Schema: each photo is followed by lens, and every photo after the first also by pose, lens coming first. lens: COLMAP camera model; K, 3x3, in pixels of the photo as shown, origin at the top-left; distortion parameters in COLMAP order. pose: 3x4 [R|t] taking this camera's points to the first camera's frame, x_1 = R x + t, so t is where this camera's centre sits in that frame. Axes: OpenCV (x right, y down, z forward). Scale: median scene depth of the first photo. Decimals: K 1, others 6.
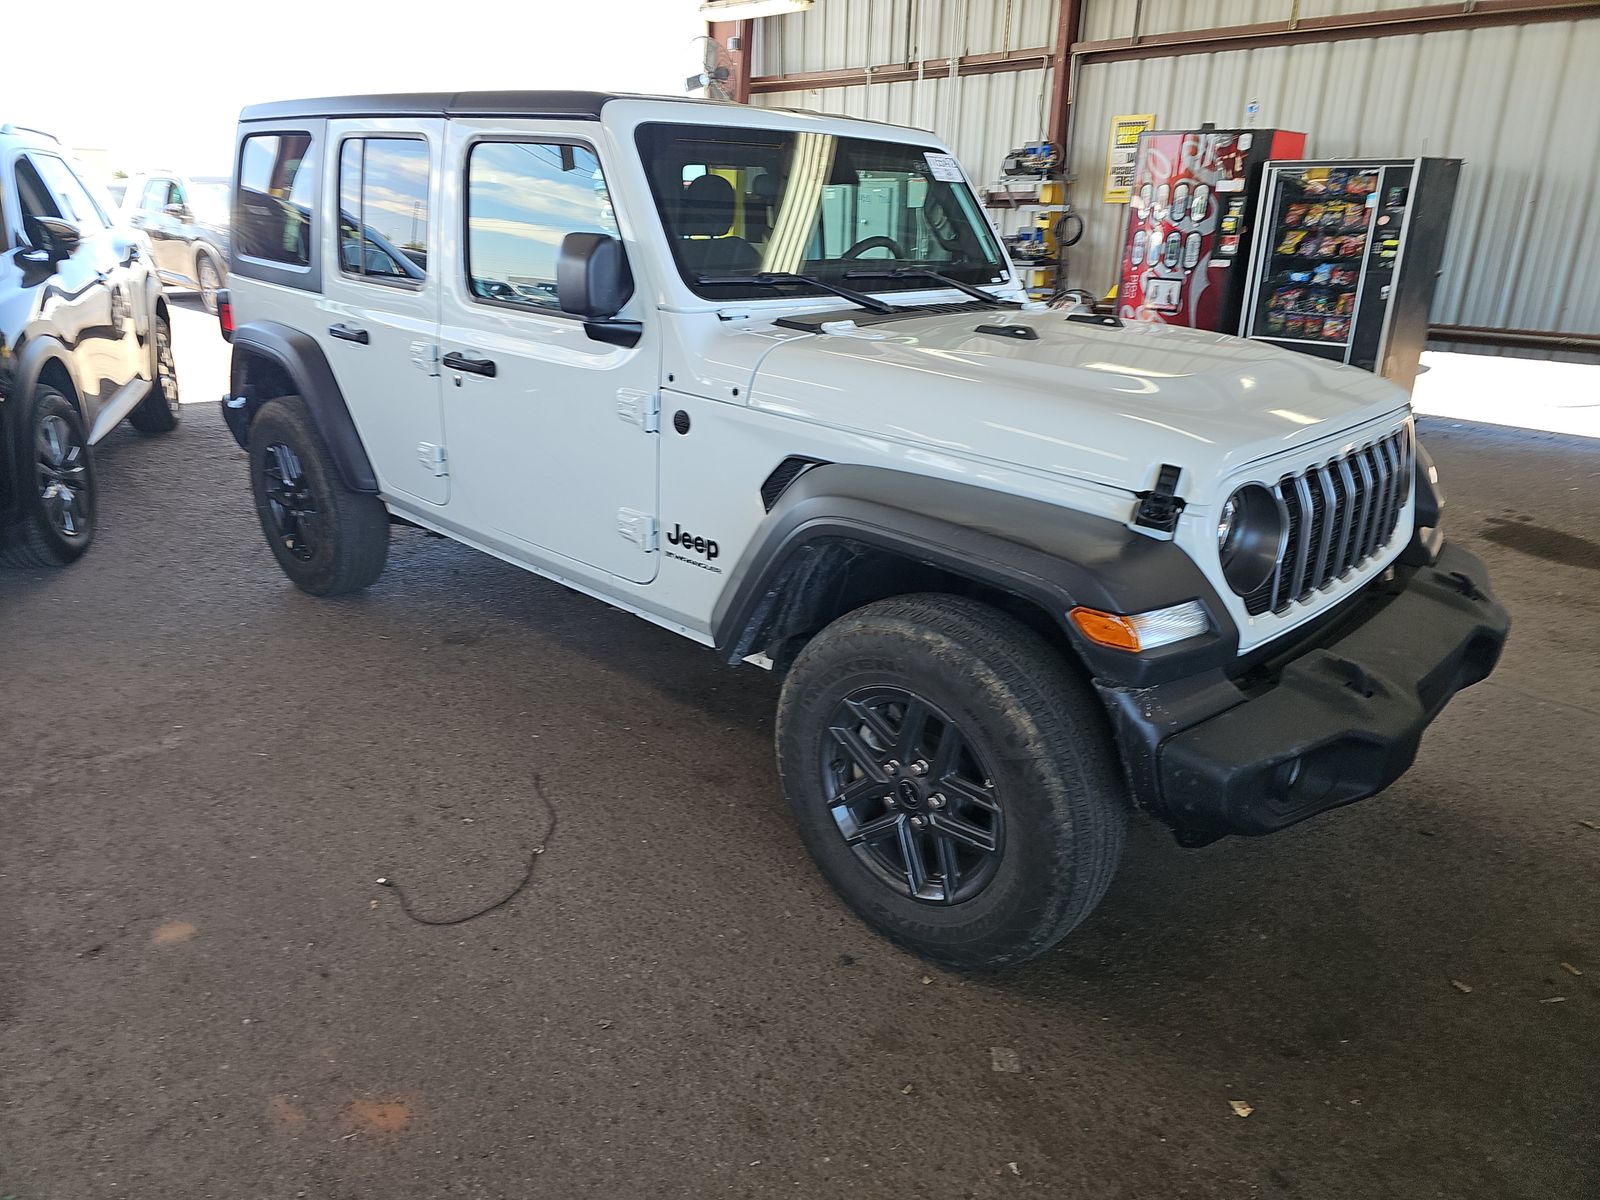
lens RADIAL K [[1052.0, 0, 800.0], [0, 1052.0, 600.0], [0, 0, 1]] dist [-0.006376, -0.002386]
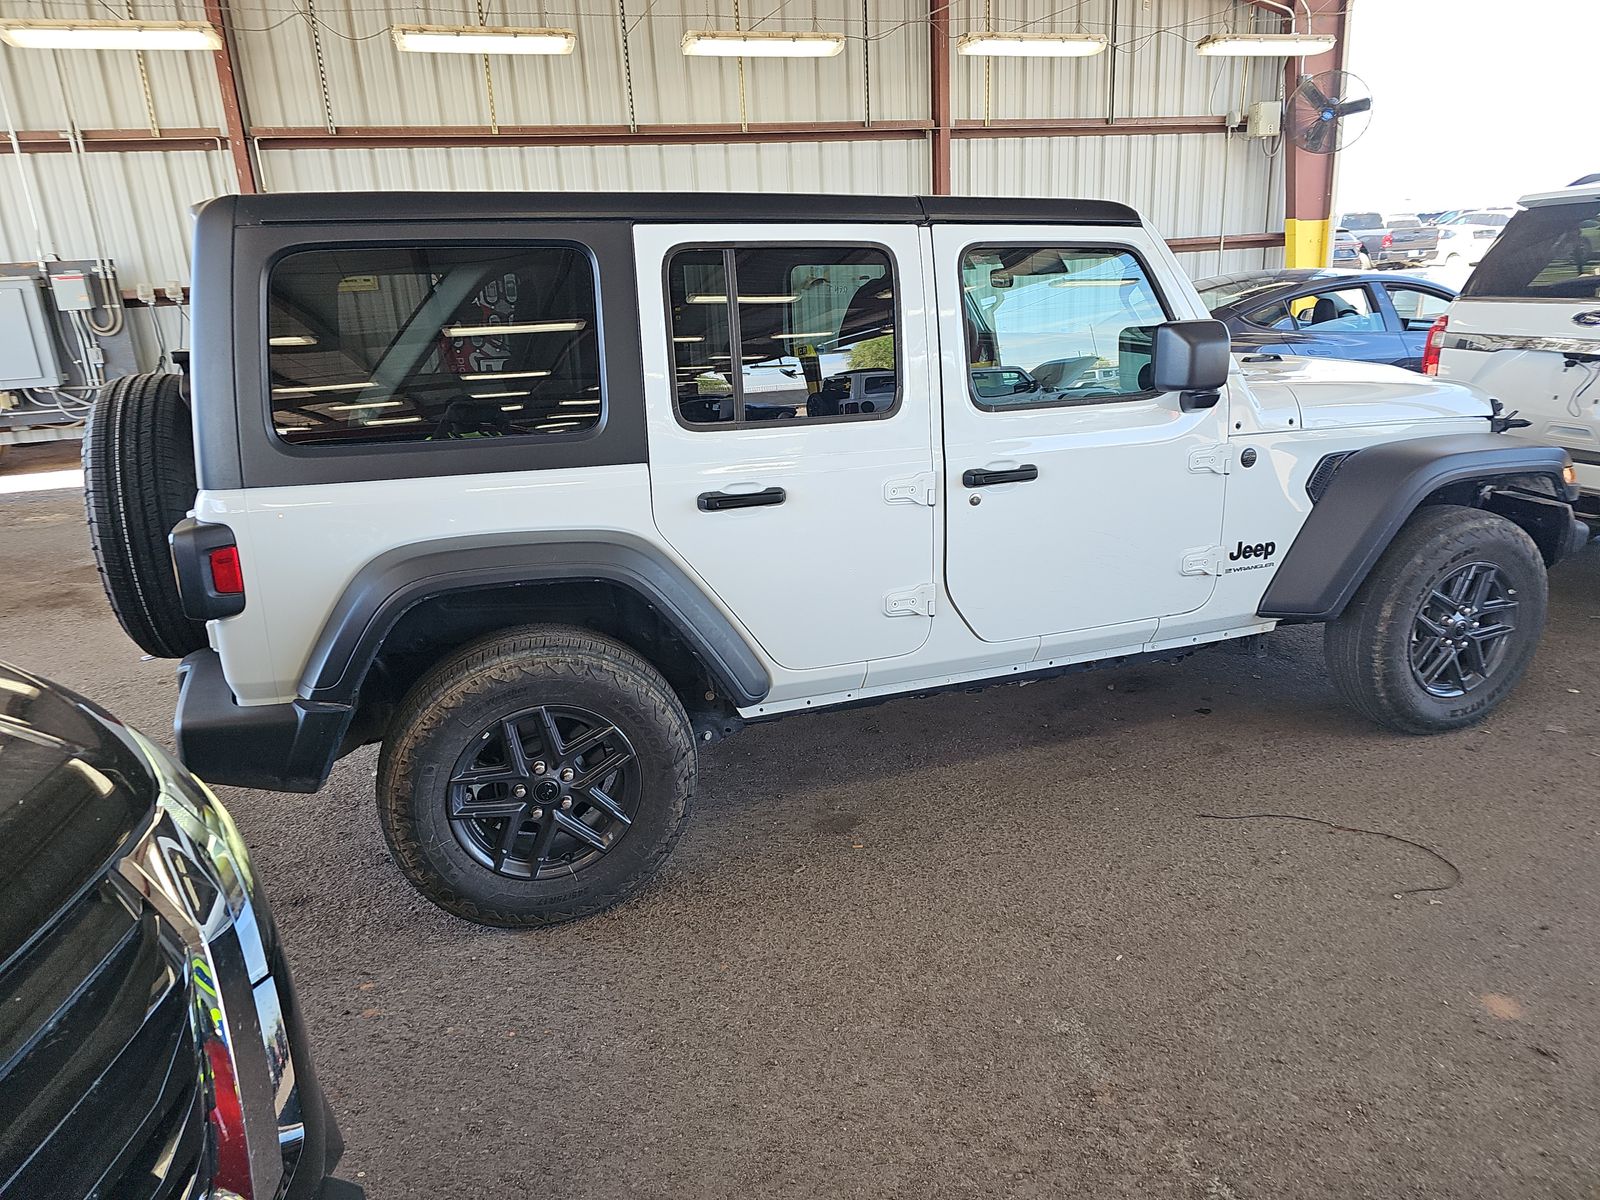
lens RADIAL K [[1091.8, 0, 771.3], [0, 1091.8, 595.2], [0, 0, 1]] dist [0.004056, 0.002220]
pose [[0.471816, -0.335222, 0.815485, -1.434870], [0.338362, 0.922927, 0.183621, -0.434656], [-0.814187, 0.189294, 0.548878, 0.769856]]
